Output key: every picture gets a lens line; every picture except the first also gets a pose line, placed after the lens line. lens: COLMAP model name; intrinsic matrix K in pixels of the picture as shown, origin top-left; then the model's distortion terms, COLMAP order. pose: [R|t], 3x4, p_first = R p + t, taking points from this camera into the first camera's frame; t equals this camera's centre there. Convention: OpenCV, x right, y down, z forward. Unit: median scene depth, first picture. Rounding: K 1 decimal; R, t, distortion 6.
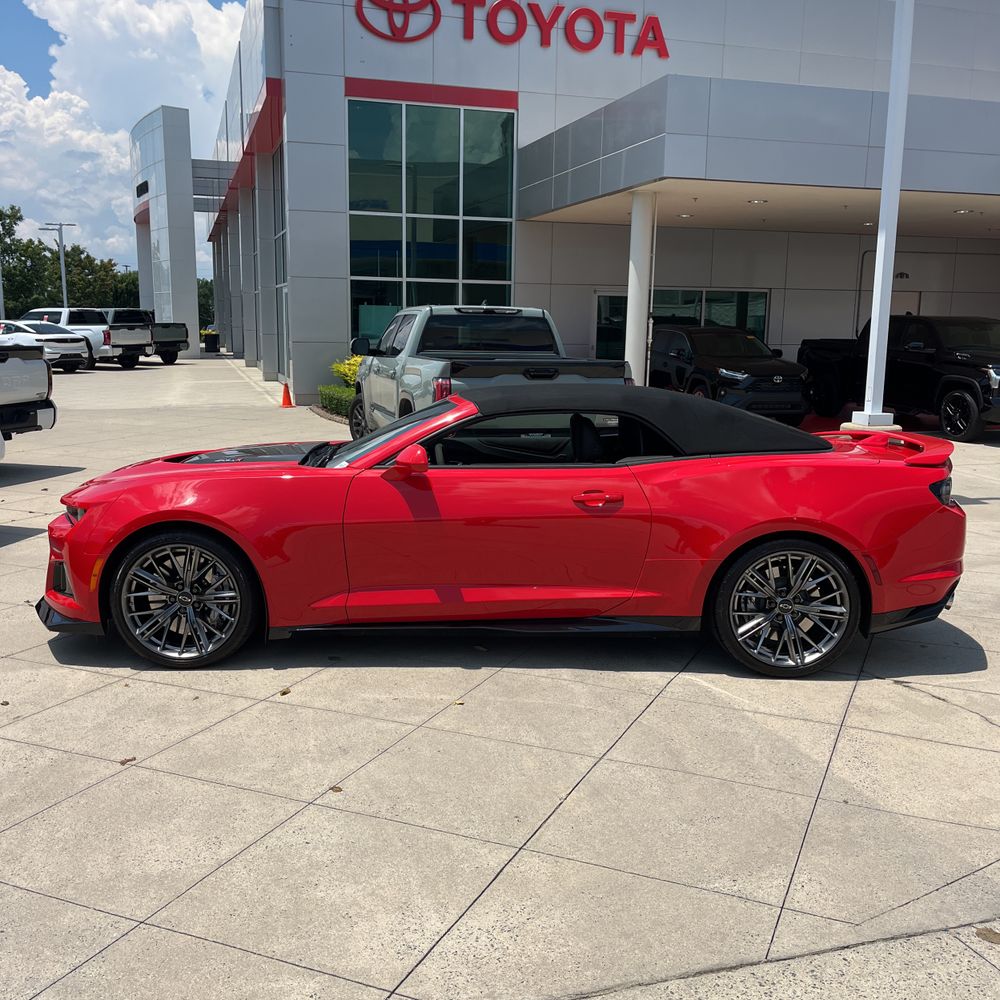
lens RADIAL K [[1023.6, 0, 485.3], [0, 1023.6, 499.5], [0, 0, 1]] dist [0.024001, -0.000445]
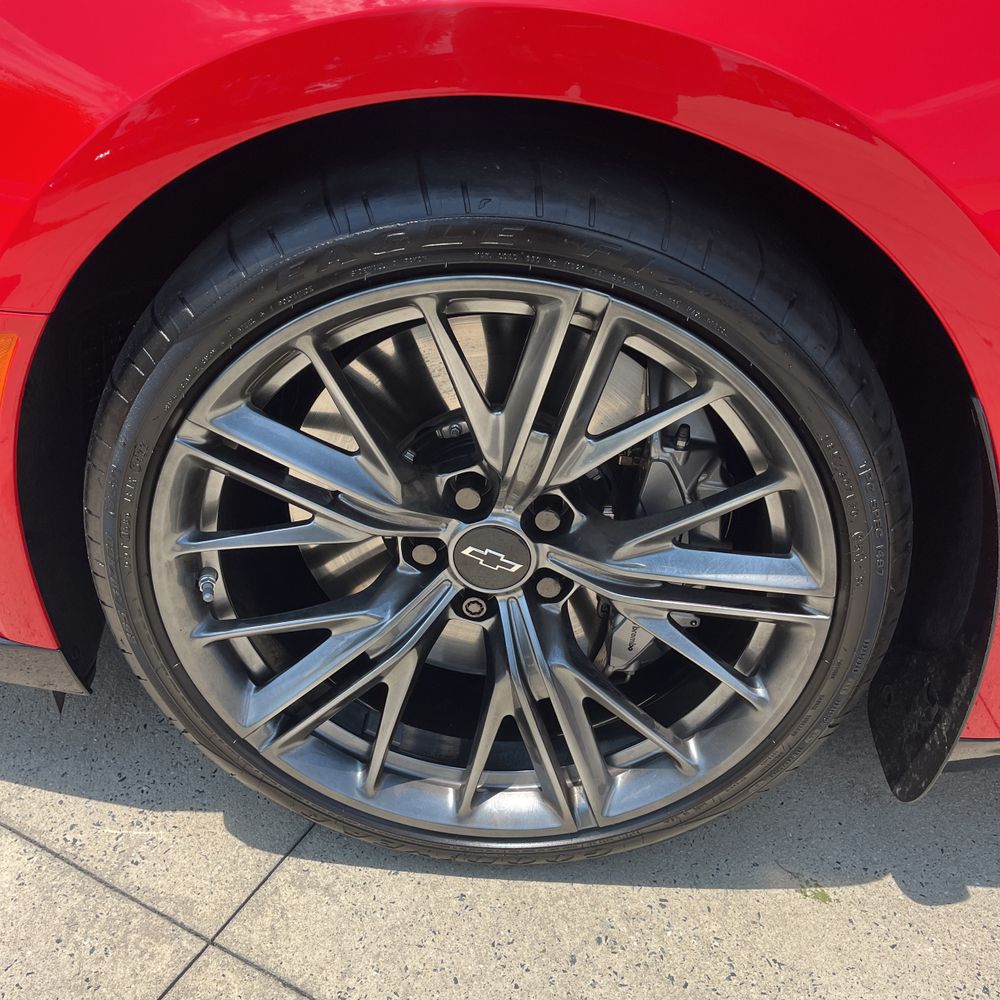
lens RADIAL K [[1023.6, 0, 485.3], [0, 1023.6, 499.5], [0, 0, 1]] dist [0.024001, -0.000445]
pose [[0.997204, 0.063691, -0.039086, -0.091647], [-0.043567, 0.920470, 0.388377, 0.005038], [0.060713, -0.385588, 0.920671, 0.266366]]
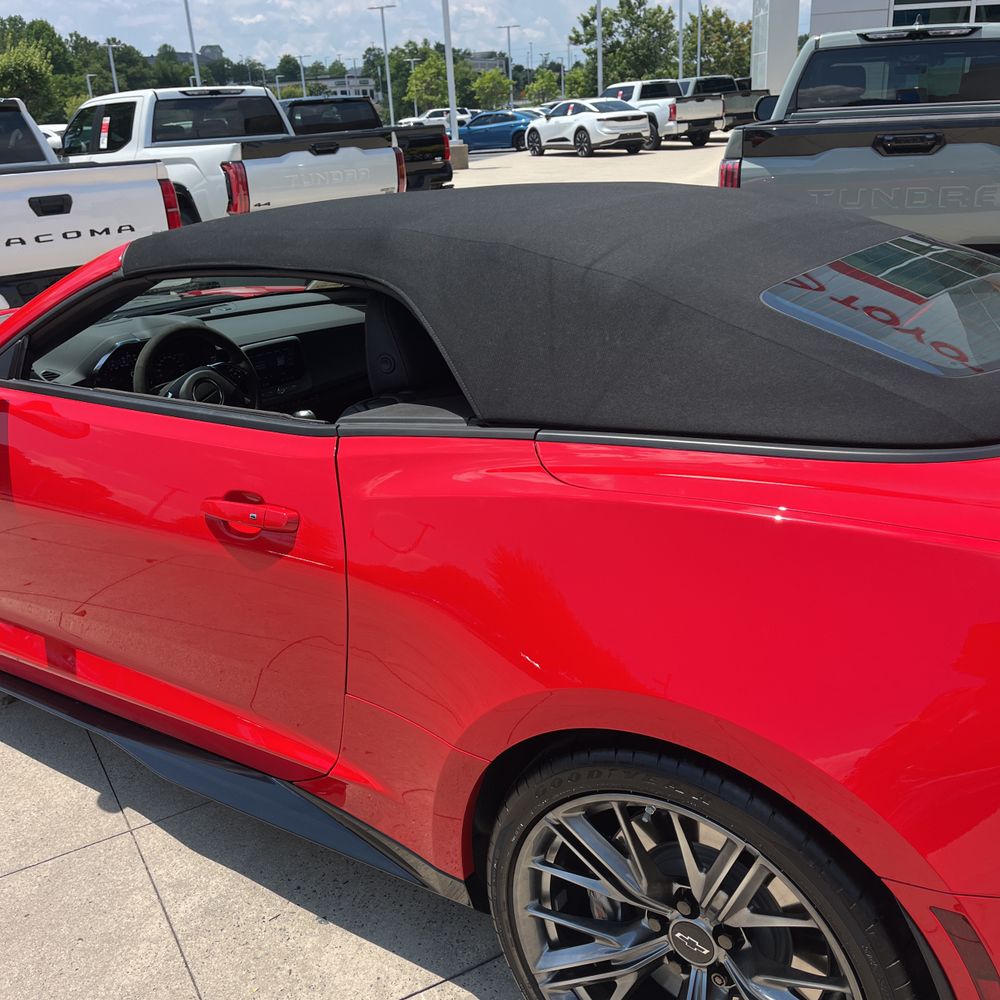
lens RADIAL K [[1023.6, 0, 485.3], [0, 1023.6, 499.5], [0, 0, 1]] dist [0.024001, -0.000445]
pose [[0.817136, 0.154781, -0.555276, 0.123020], [-0.036805, 0.975320, 0.217706, -0.029097], [0.575269, -0.157459, 0.802666, 0.233969]]
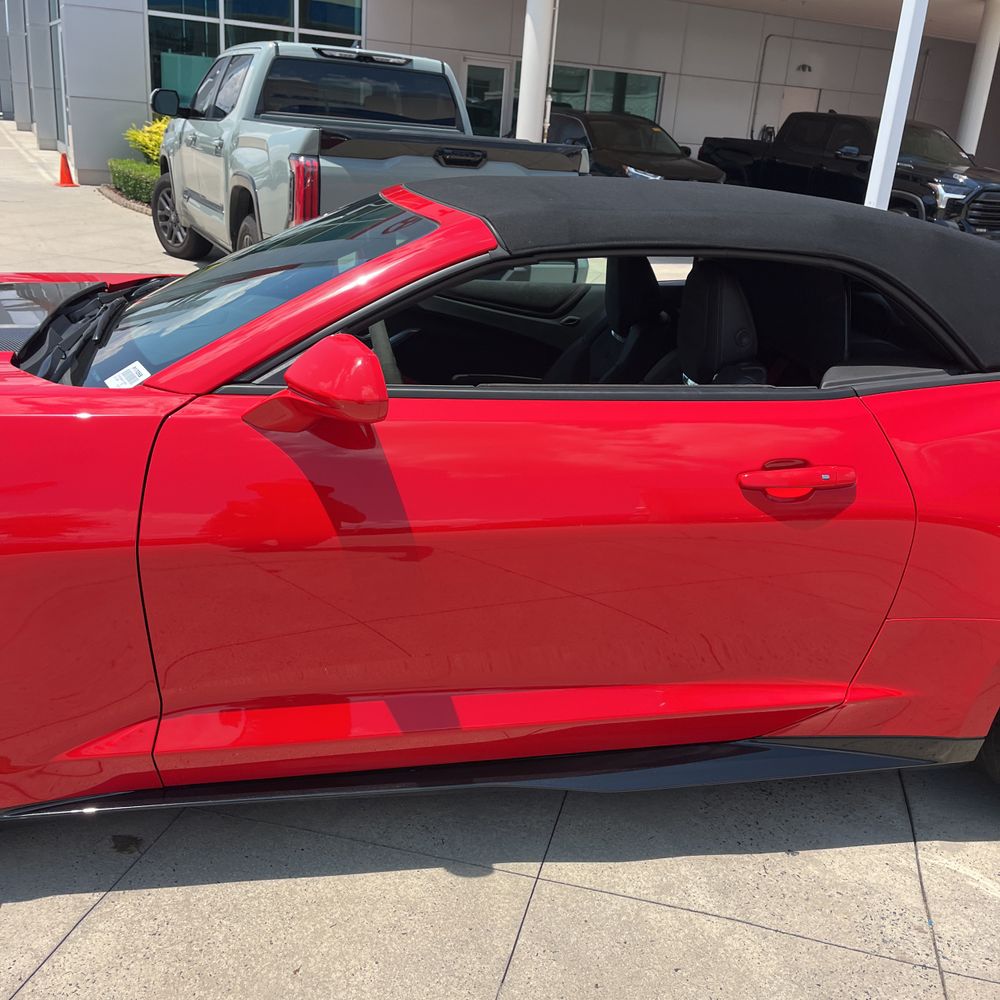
lens RADIAL K [[1019.2, 0, 499.3], [0, 1019.2, 486.6], [0, 0, 1]] dist [0.074680, -0.109184]
pose [[0.982461, -0.002028, 0.186459, -0.025597], [-0.031657, 0.983612, 0.177499, -0.020770], [-0.183763, -0.180288, 0.966296, 0.198058]]
